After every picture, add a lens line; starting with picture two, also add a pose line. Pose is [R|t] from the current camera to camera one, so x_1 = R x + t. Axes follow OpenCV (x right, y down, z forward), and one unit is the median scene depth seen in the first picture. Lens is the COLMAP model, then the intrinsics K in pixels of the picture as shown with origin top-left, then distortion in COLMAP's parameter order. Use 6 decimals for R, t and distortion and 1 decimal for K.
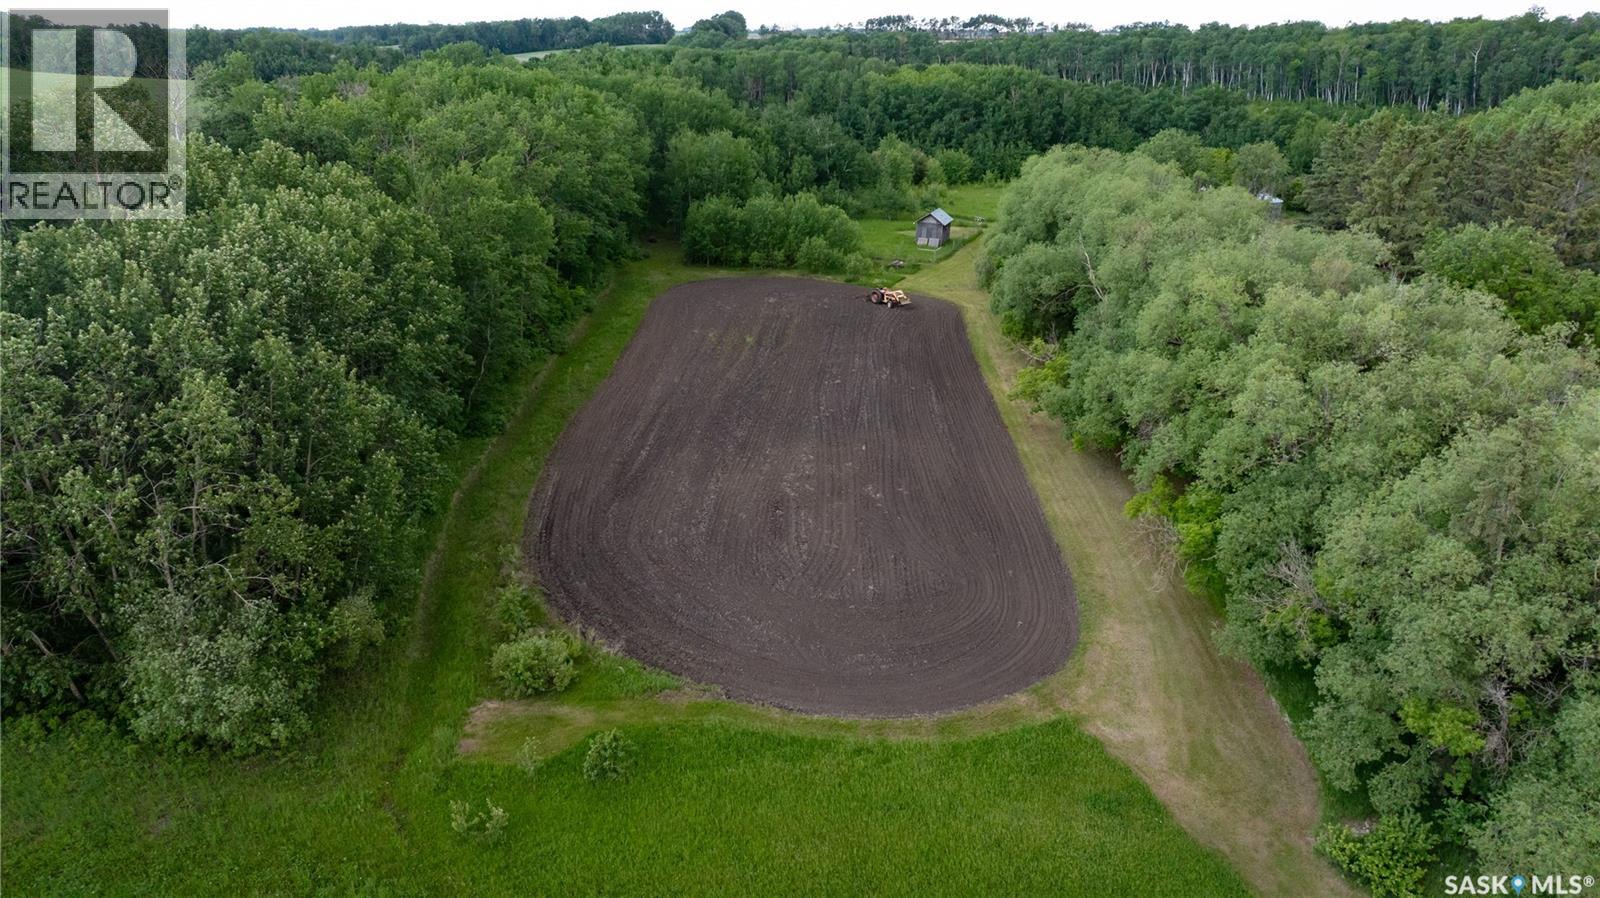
lens RADIAL K [[1126.2, 0, 800.0], [0, 1126.2, 449.0], [0, 0, 1]] dist [-0.025682, 0.000812]
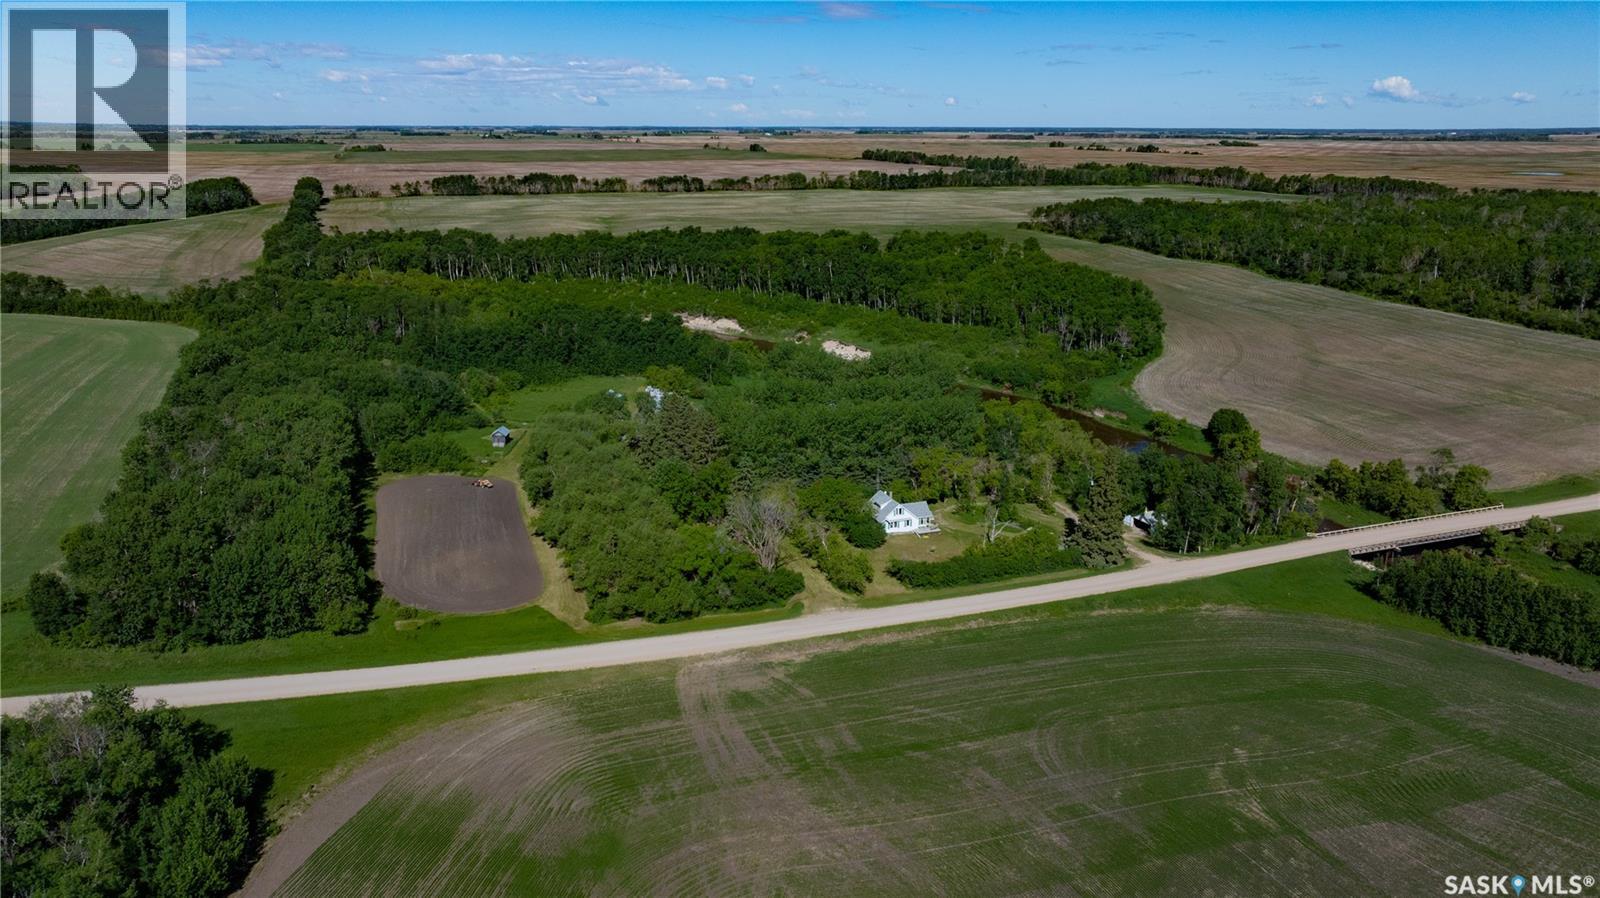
lens RADIAL K [[1126.2, 0, 800.0], [0, 1126.2, 449.0], [0, 0, 1]] dist [-0.025682, 0.000812]
pose [[0.933515, -0.099054, 0.344584, -0.138033], [0.123454, 0.991113, -0.049546, -0.011342], [-0.336614, 0.088793, 0.937447, -1.907019]]
